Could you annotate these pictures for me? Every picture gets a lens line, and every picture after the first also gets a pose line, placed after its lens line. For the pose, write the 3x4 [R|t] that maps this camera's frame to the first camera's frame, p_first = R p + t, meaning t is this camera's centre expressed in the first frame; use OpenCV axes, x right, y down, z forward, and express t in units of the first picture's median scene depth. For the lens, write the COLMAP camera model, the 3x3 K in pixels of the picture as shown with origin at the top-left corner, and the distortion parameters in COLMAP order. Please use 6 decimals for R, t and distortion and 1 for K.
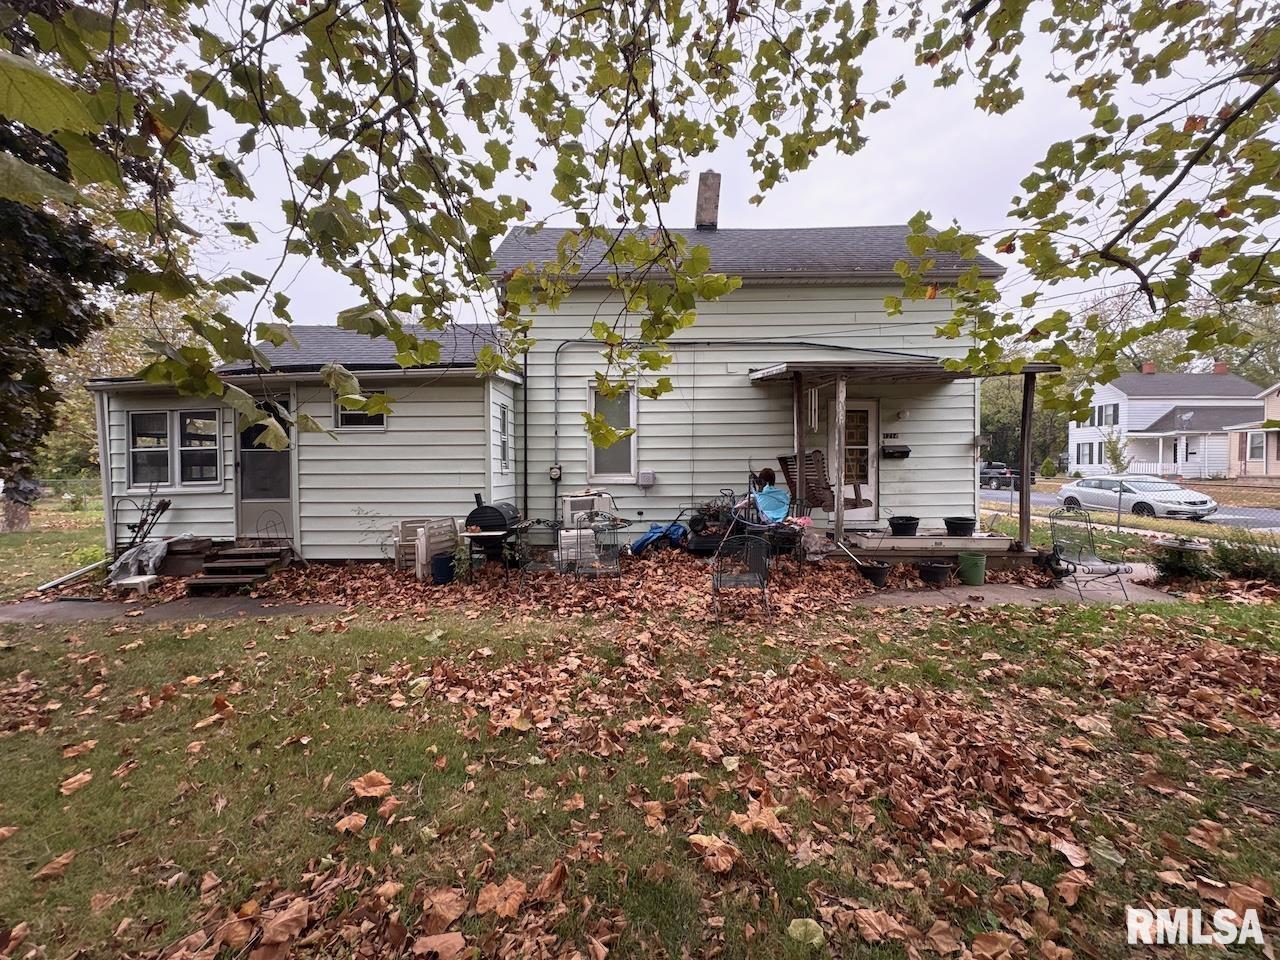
lens RADIAL K [[515.1, 0, 640.0], [0, 515.1, 480.0], [0, 0, 1]] dist [-0.000525, -0.000022]
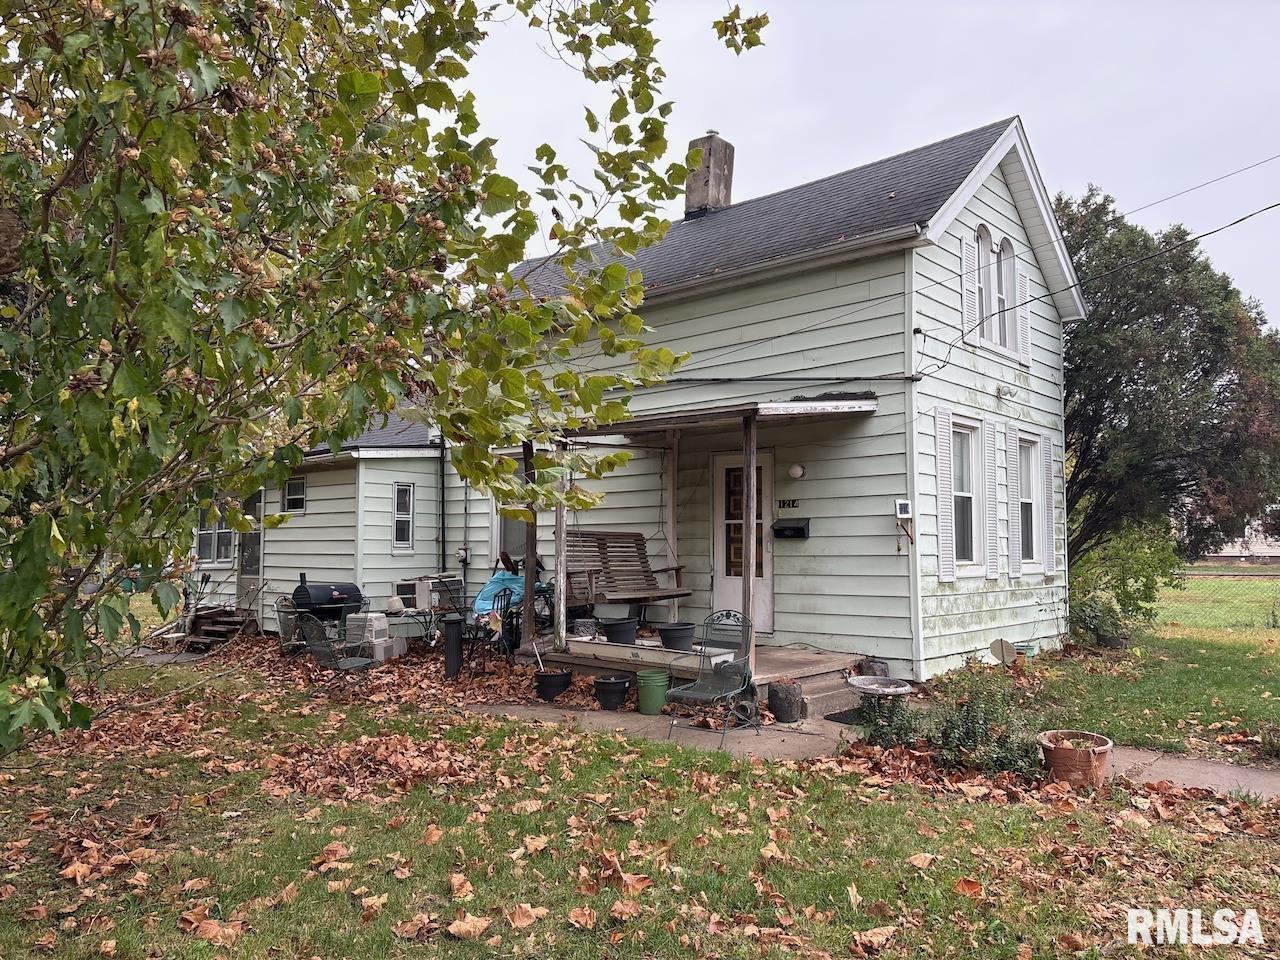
lens RADIAL K [[965.6, 0, 640.0], [0, 965.6, 480.0], [0, 0, 1]] dist [0.004616, 0.000643]
pose [[0.755462, -0.039072, -0.654026, 1.157638], [-0.015914, 0.996831, -0.077934, -0.017329], [0.654999, 0.069285, 0.752447, -0.049877]]
